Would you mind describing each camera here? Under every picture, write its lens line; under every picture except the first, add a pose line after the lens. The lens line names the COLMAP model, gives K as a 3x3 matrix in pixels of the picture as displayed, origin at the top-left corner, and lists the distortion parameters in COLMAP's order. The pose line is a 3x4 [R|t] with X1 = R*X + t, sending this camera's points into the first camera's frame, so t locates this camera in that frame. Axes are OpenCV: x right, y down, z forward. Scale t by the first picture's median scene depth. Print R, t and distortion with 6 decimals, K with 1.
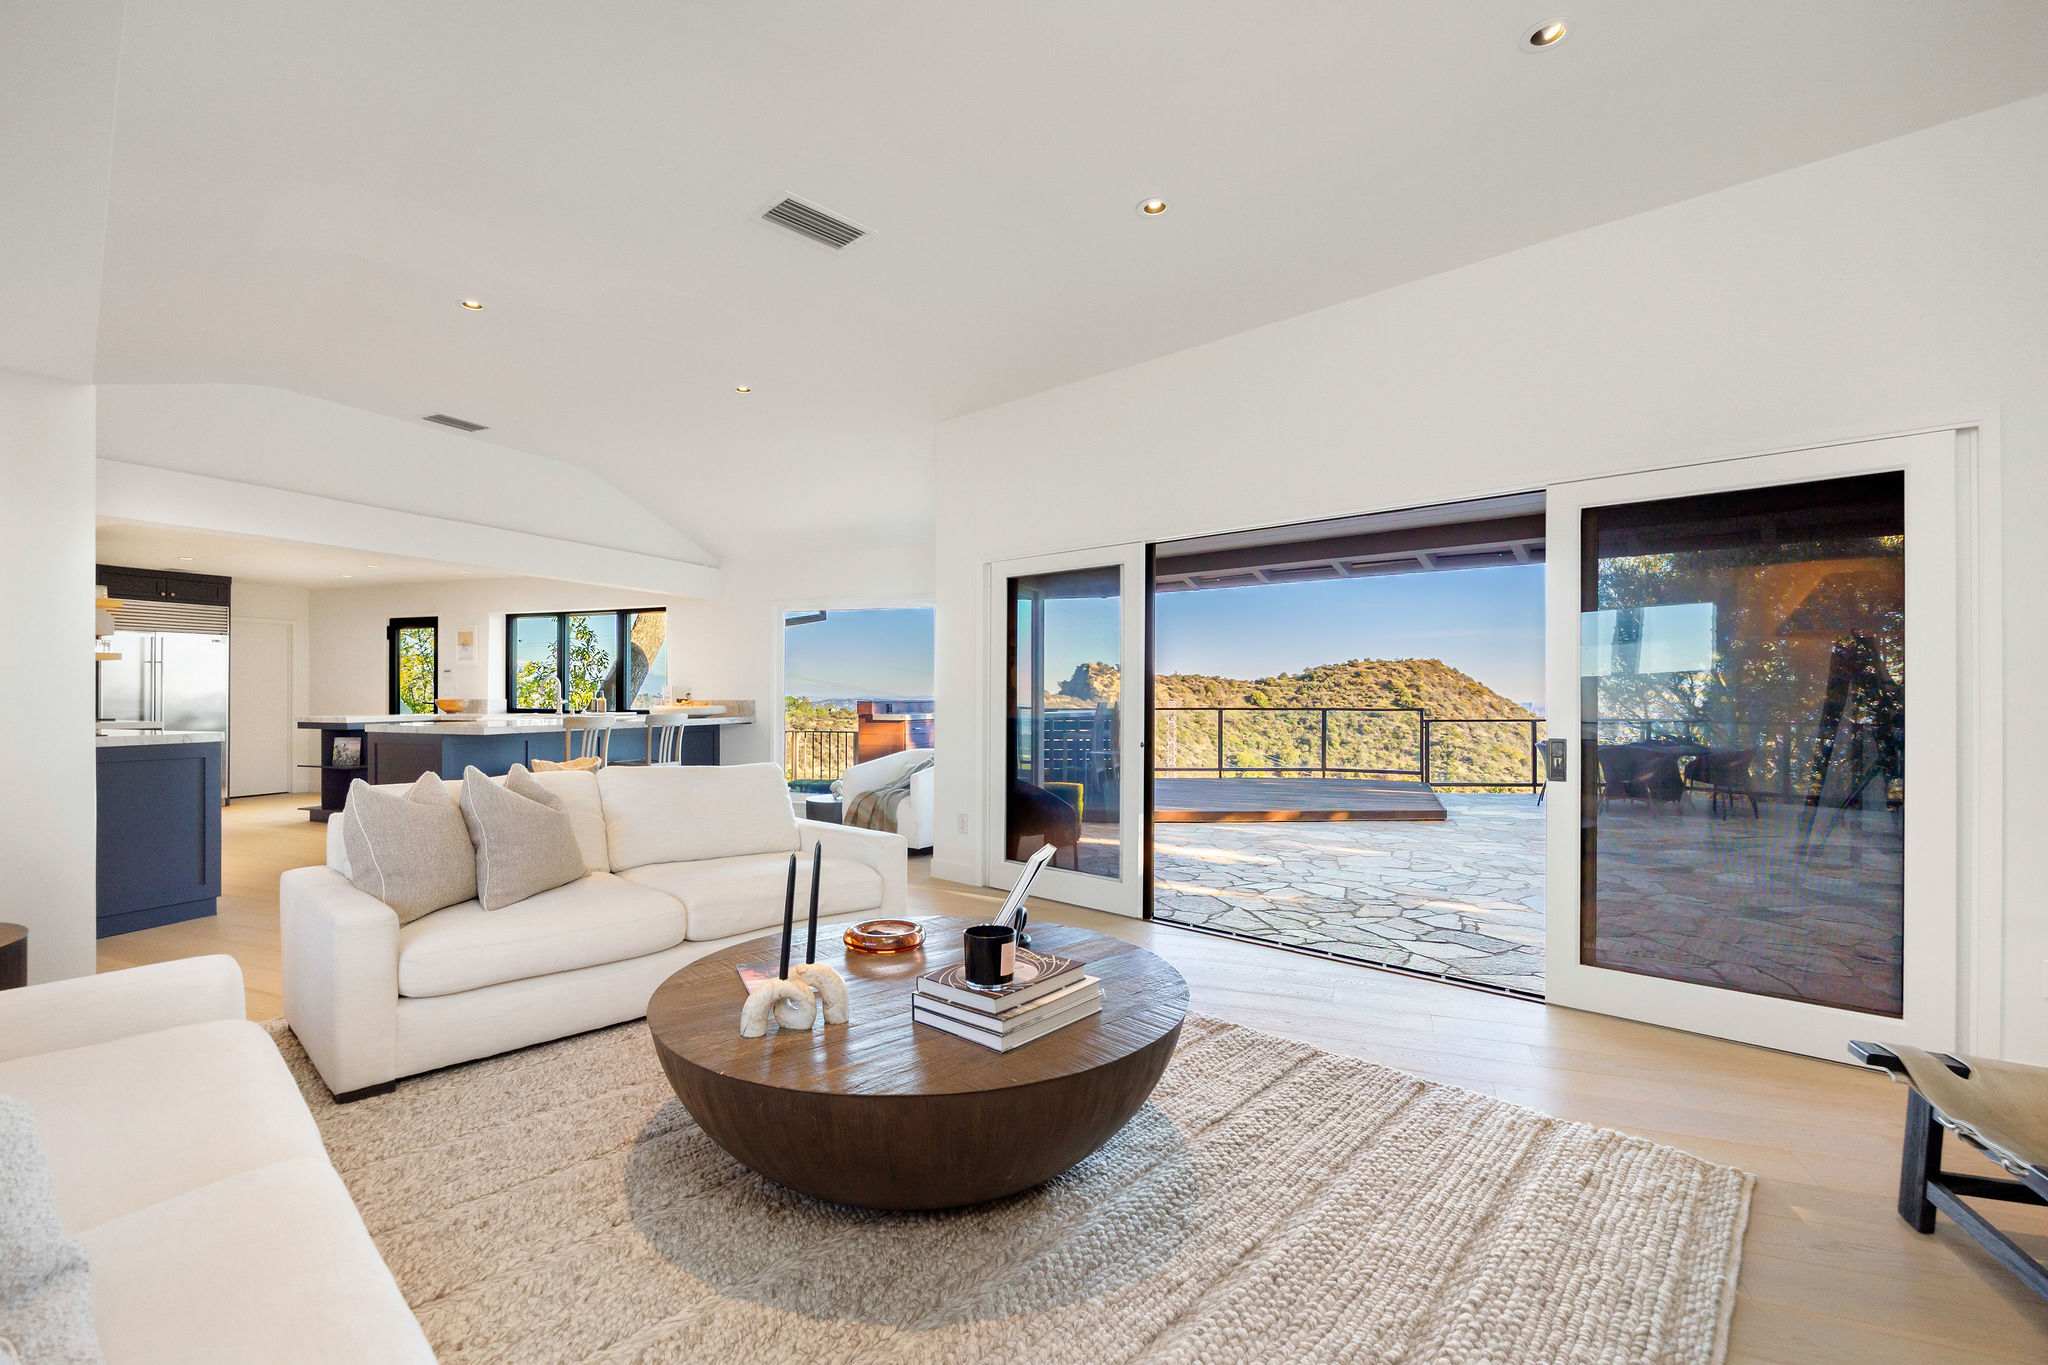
lens RADIAL K [[893.2, 0, 1016.8], [0, 893.2, 689.1], [0, 0, 1]] dist [-0.012094, 0.000930]
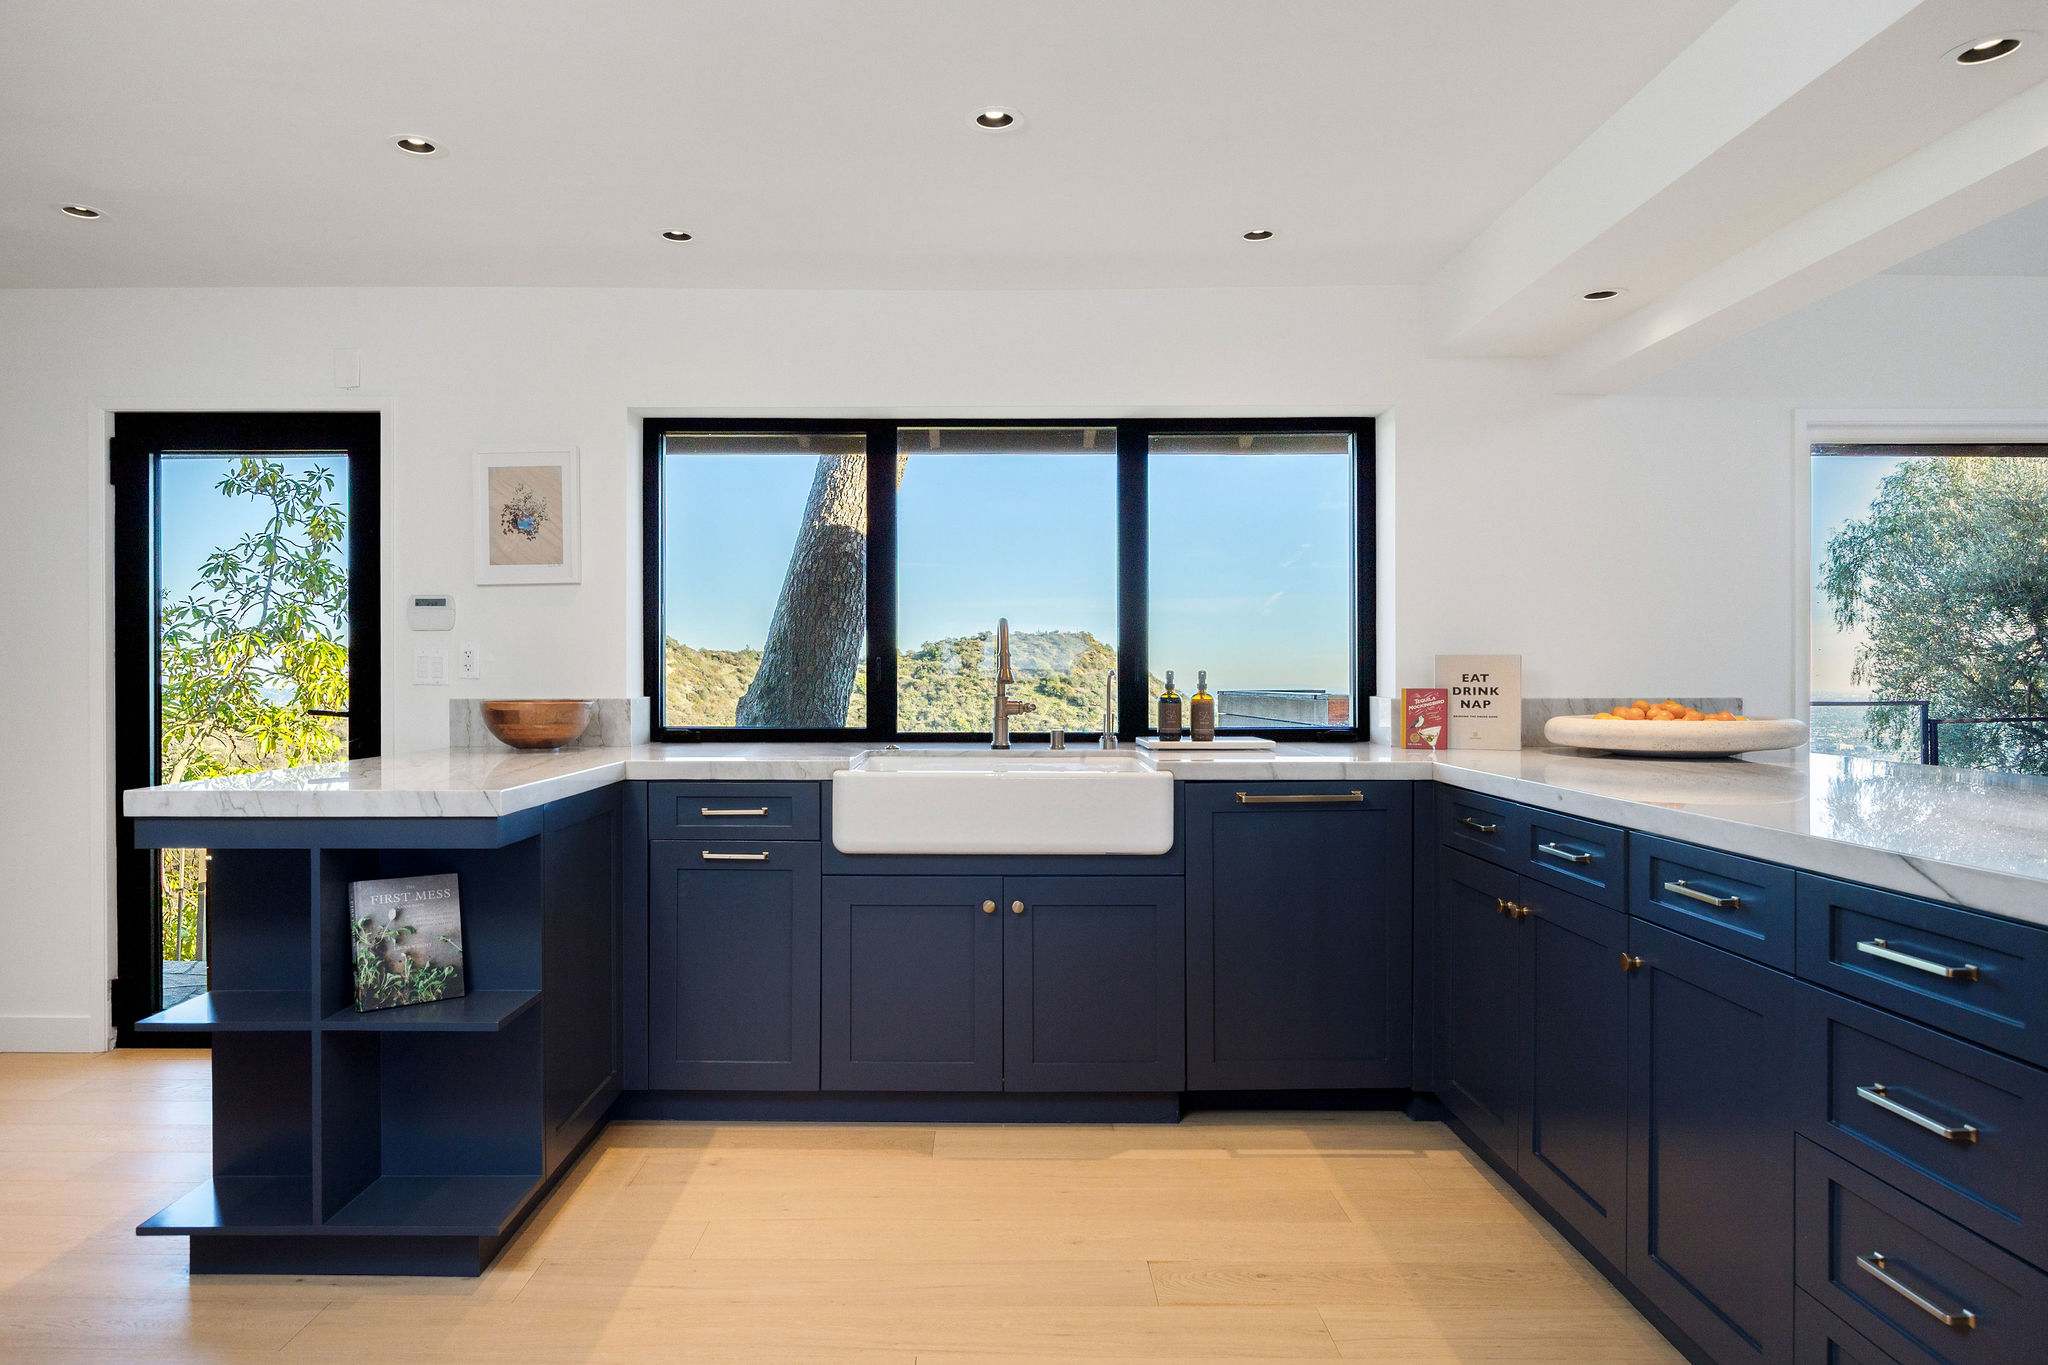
lens RADIAL K [[1250.6, 0, 1010.2], [0, 1250.6, 683.0], [0, 0, 1]] dist [-0.026182, -0.000420]
pose [[0.924048, -0.001630, 0.382273, -0.599849], [-0.002077, 0.999955, 0.009283, 0.001912], [-0.382271, -0.009372, 0.924003, 0.534352]]
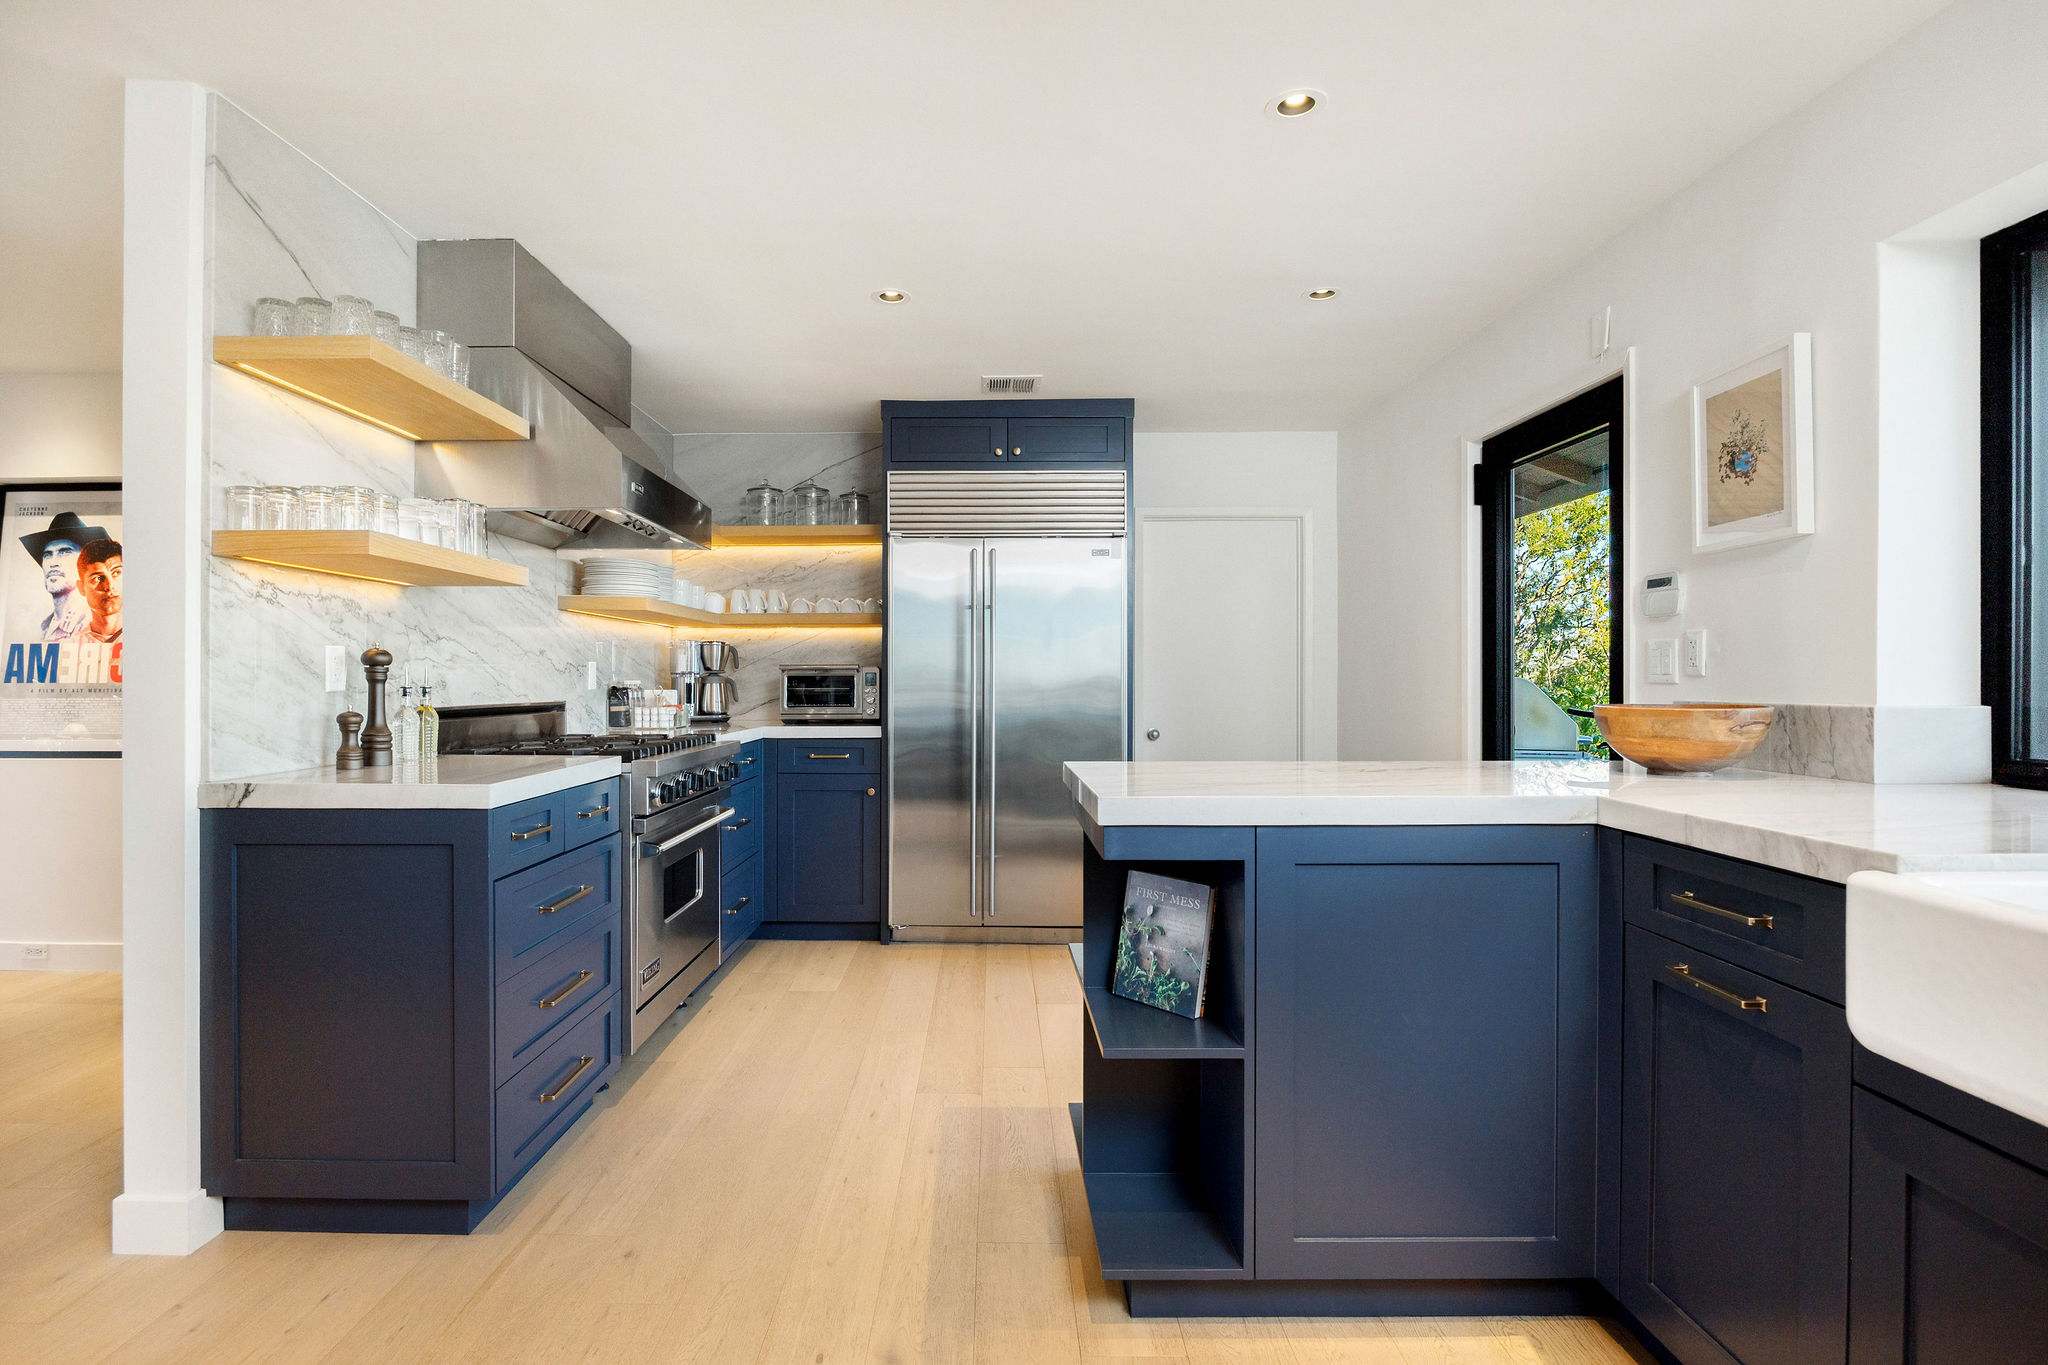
lens RADIAL K [[970.5, 0, 995.5], [0, 970.5, 677.5], [0, 0, 1]] dist [-0.013089, 0.001422]
pose [[0.357197, -0.000416, -0.934029, -0.446580], [0.005041, 0.999986, 0.001483, 0.003779], [0.934016, -0.005238, 0.357194, 0.715341]]
